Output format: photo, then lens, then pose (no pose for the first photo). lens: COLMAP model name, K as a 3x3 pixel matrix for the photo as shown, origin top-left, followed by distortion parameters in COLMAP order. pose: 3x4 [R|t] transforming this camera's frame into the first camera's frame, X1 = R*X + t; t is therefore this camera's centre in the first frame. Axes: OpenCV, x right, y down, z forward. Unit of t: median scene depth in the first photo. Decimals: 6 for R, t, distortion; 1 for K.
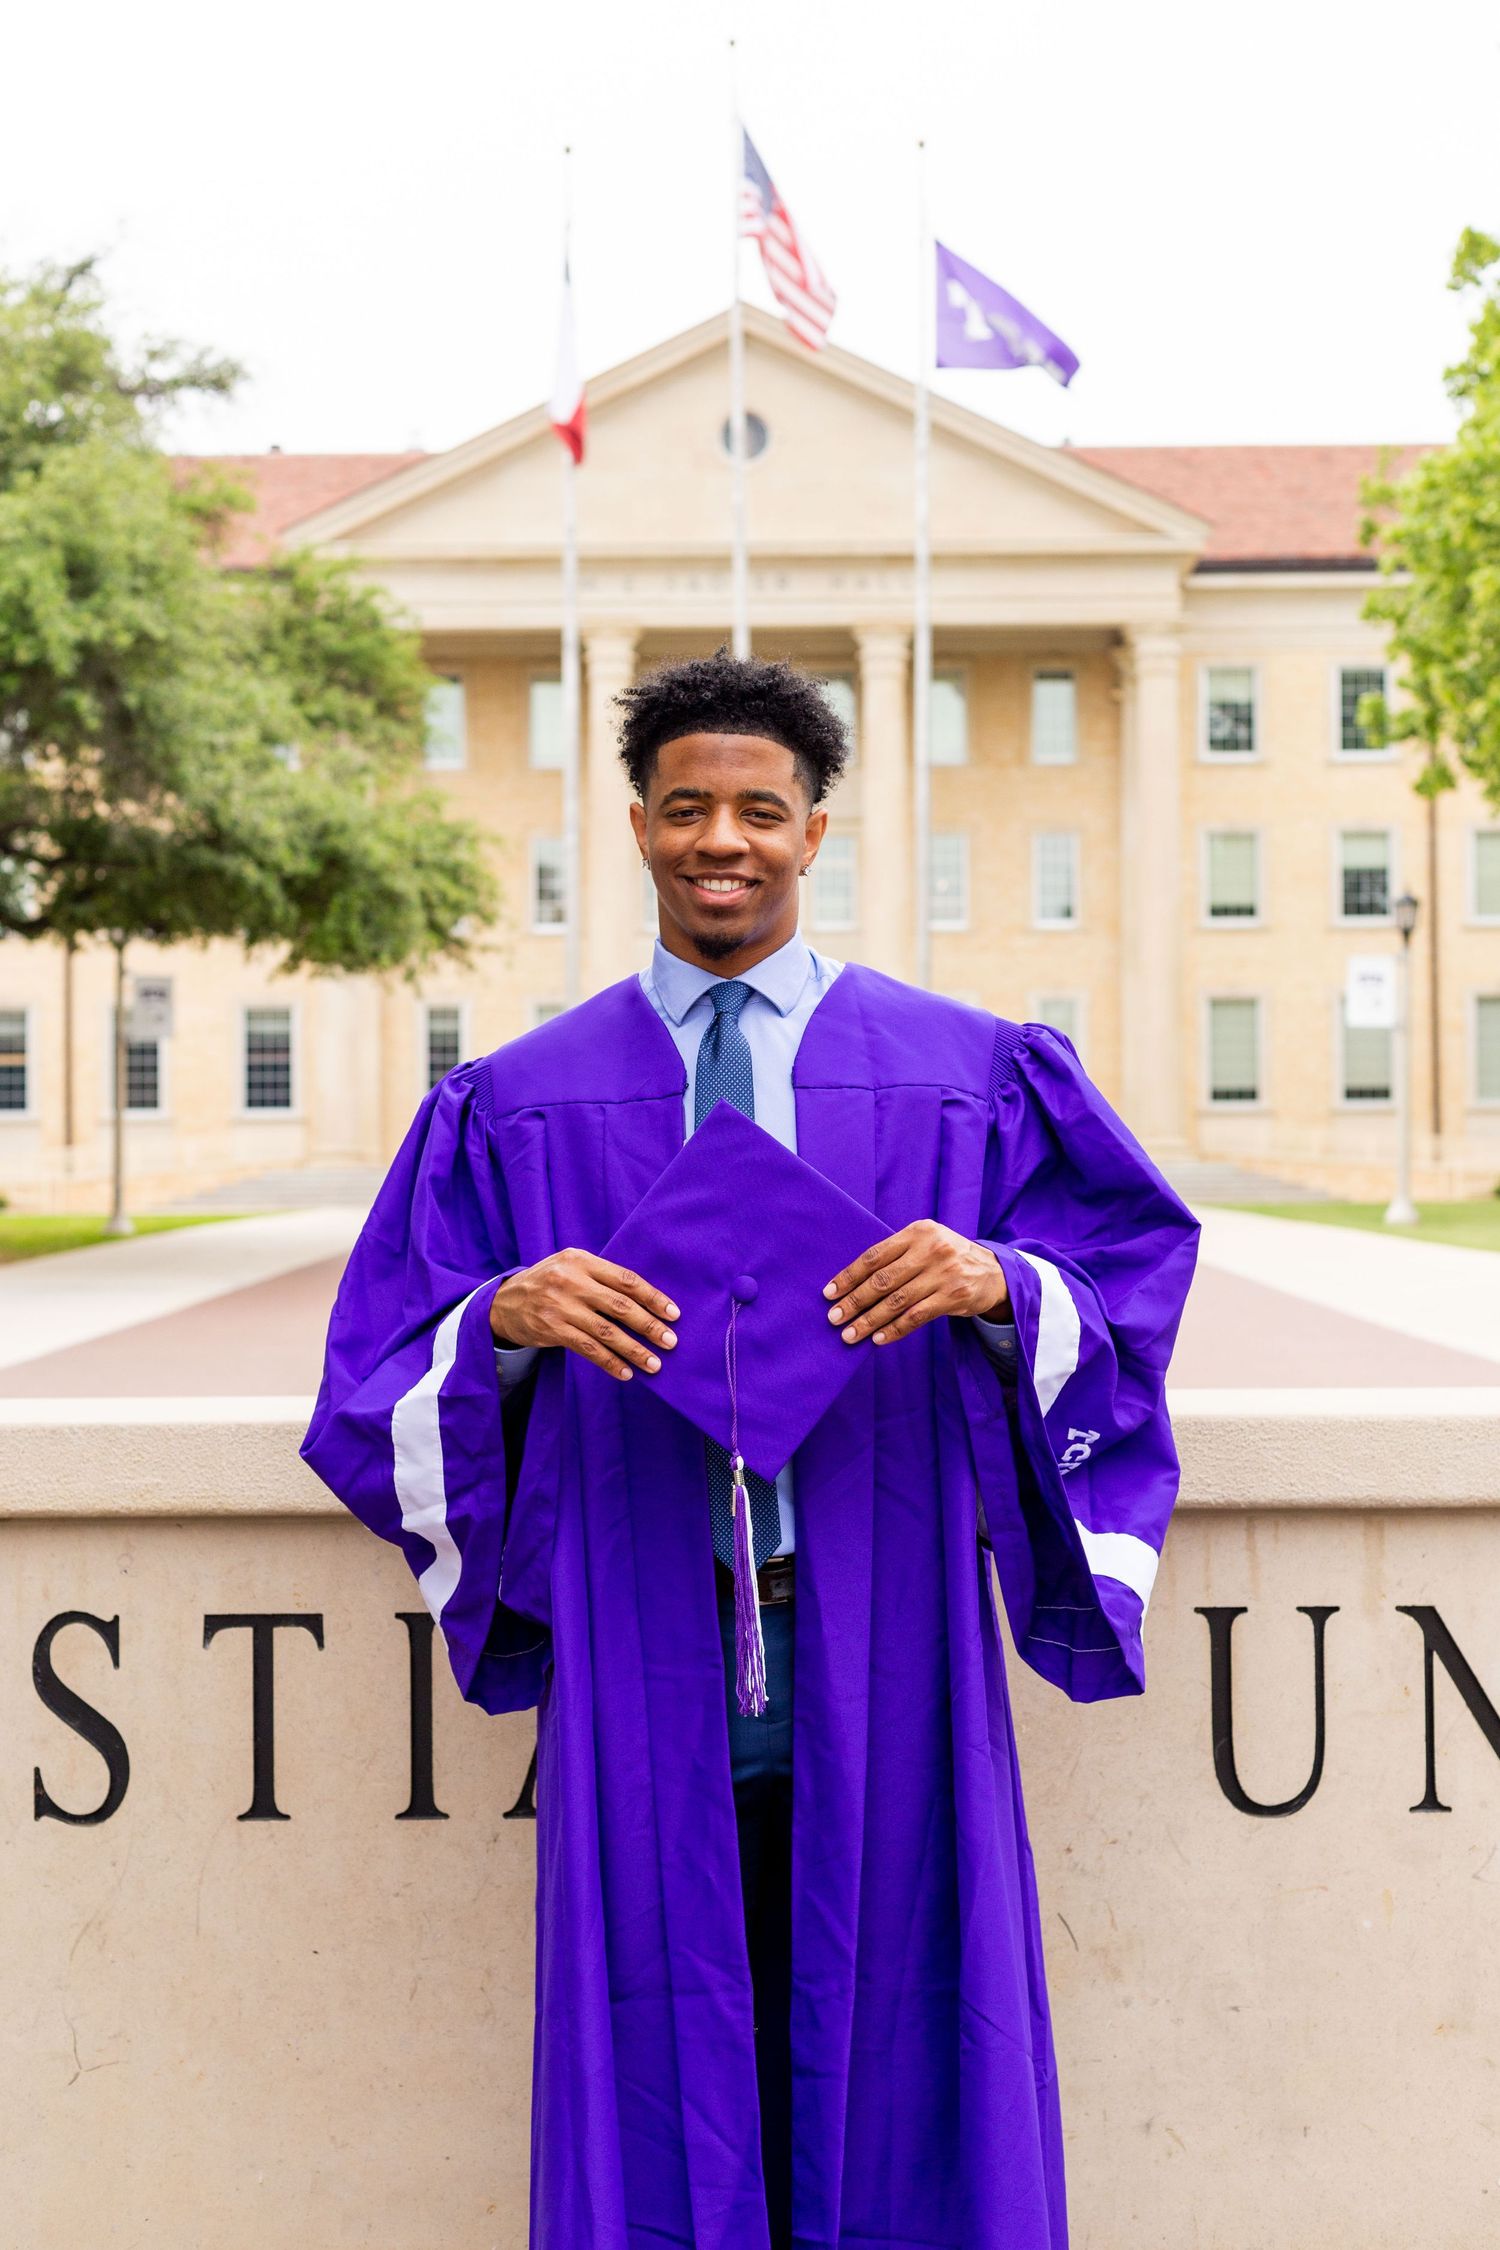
lens RADIAL K [[3256.8, 0, 596.3], [0, 3256.8, 1125.6], [0, 0, 1]] dist [0.028513, -0.059847]
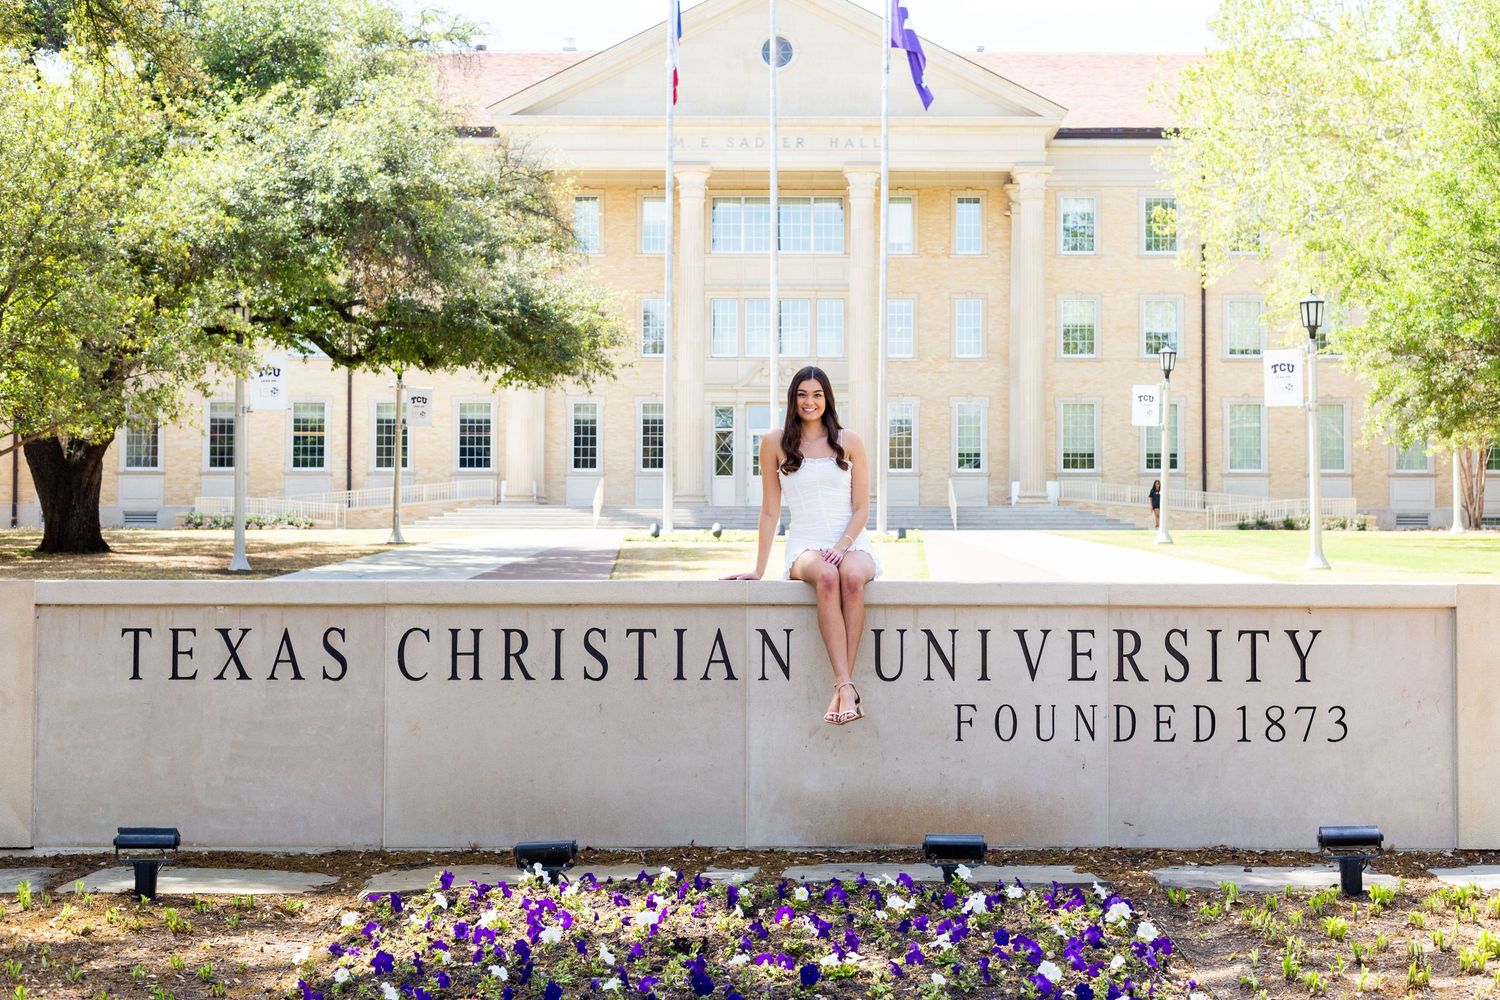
lens RADIAL K [[2166.8, 0, 753.9], [0, 2166.8, 405.0], [0, 0, 1]] dist [0.022864, -0.018486]
pose [[0.999284, 0.011980, 0.035882, -0.003792], [-0.010792, 0.999393, -0.033120, -0.002452], [-0.036257, 0.032709, 0.998807, -0.103536]]
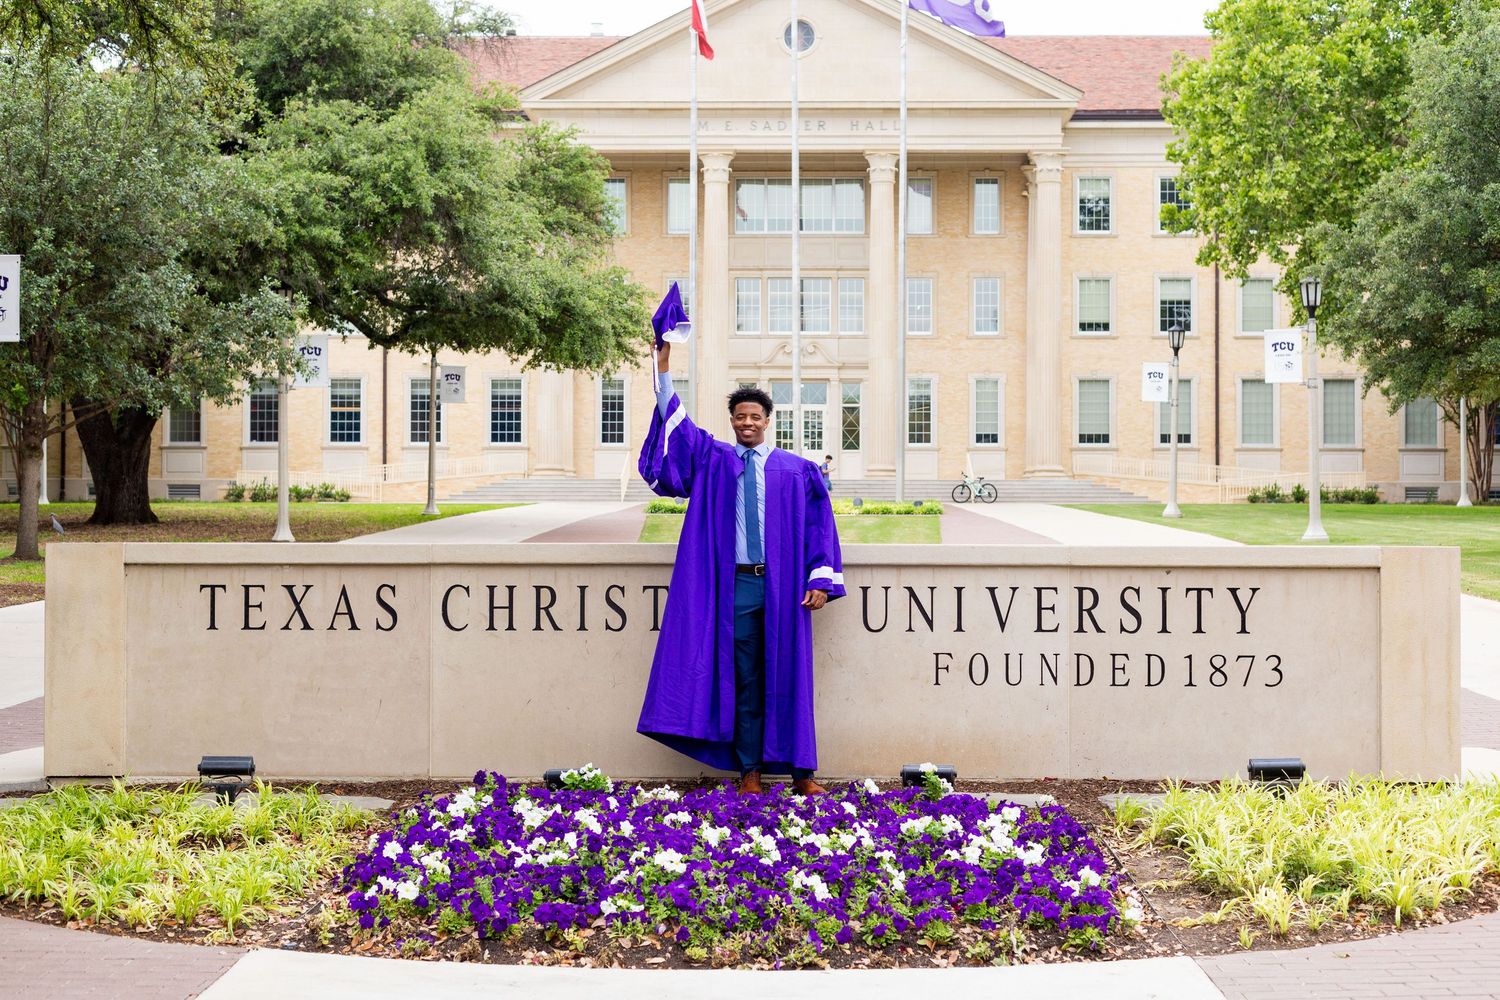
lens RADIAL K [[2127.2, 0, 752.3], [0, 2127.2, 445.8], [0, 0, 1]] dist [0.002167, -0.006900]
pose [[0.999660, 0.011008, 0.023618, -0.002414], [-0.010956, 0.999937, -0.002355, -0.002529], [-0.023643, 0.002096, 0.999718, -0.121333]]
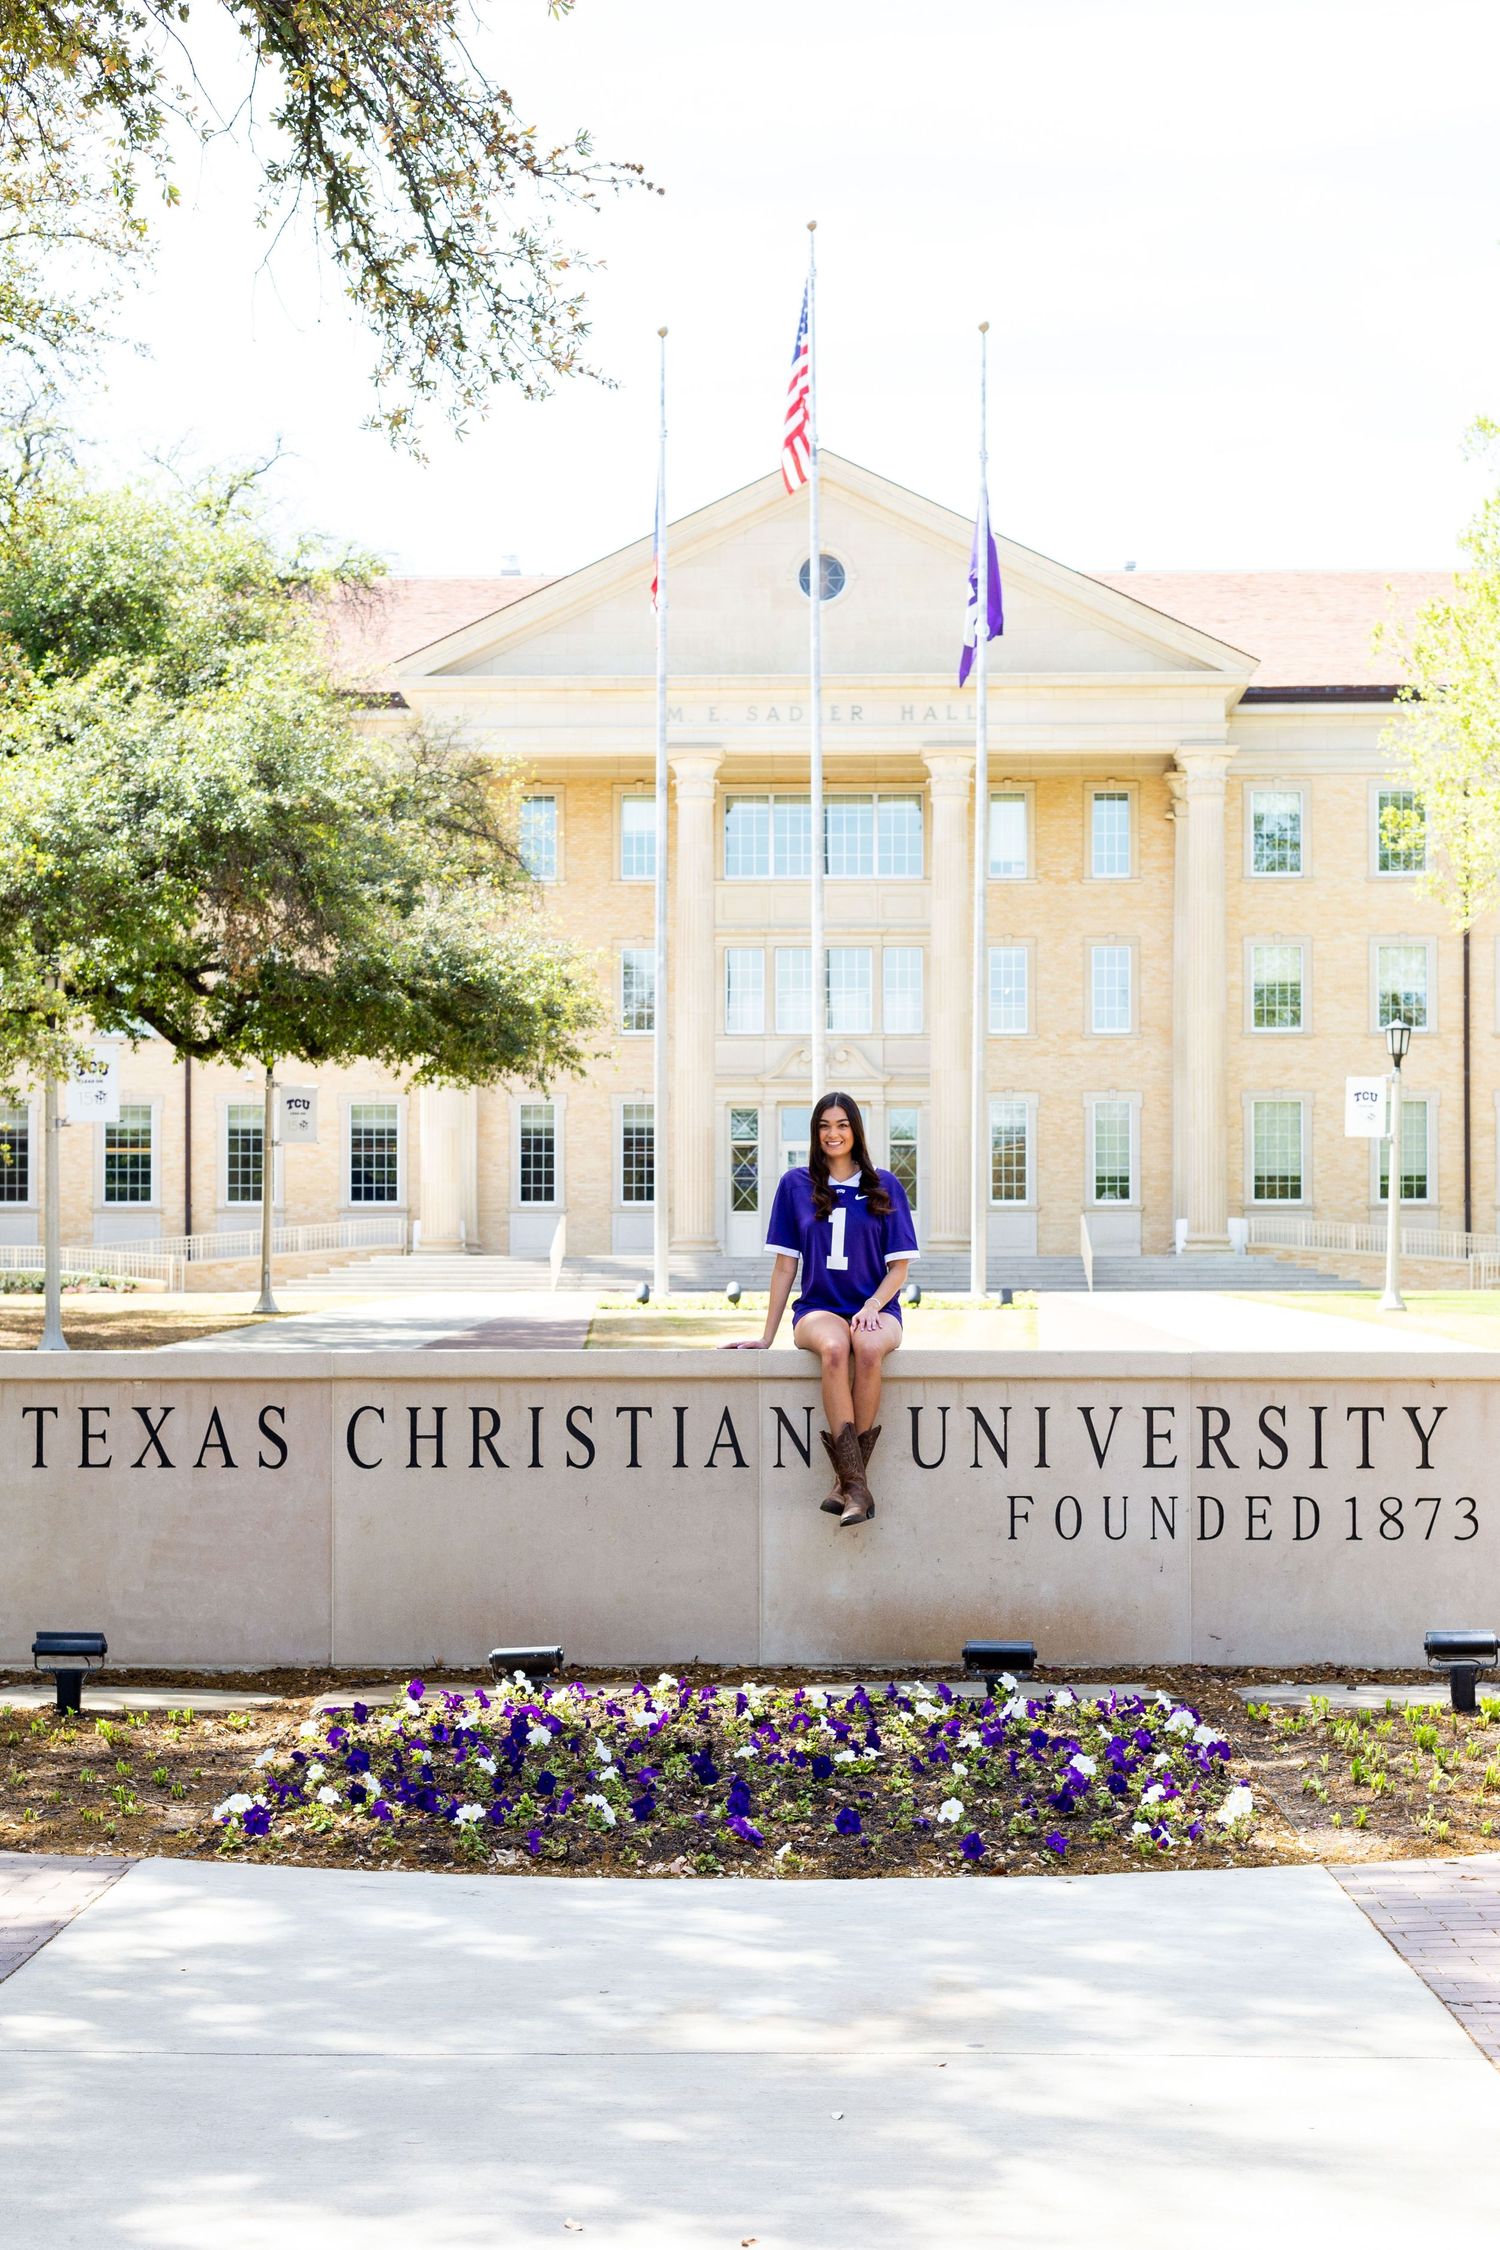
lens RADIAL K [[3319.0, 0, 748.7], [0, 3319.0, 1232.2], [0, 0, 1]] dist [-0.009462, -0.614181]
pose [[0.999704, 0.007340, 0.023187, -0.003914], [-0.007489, 0.999952, 0.006324, -0.003409], [-0.023139, -0.006496, 0.999711, -0.150452]]
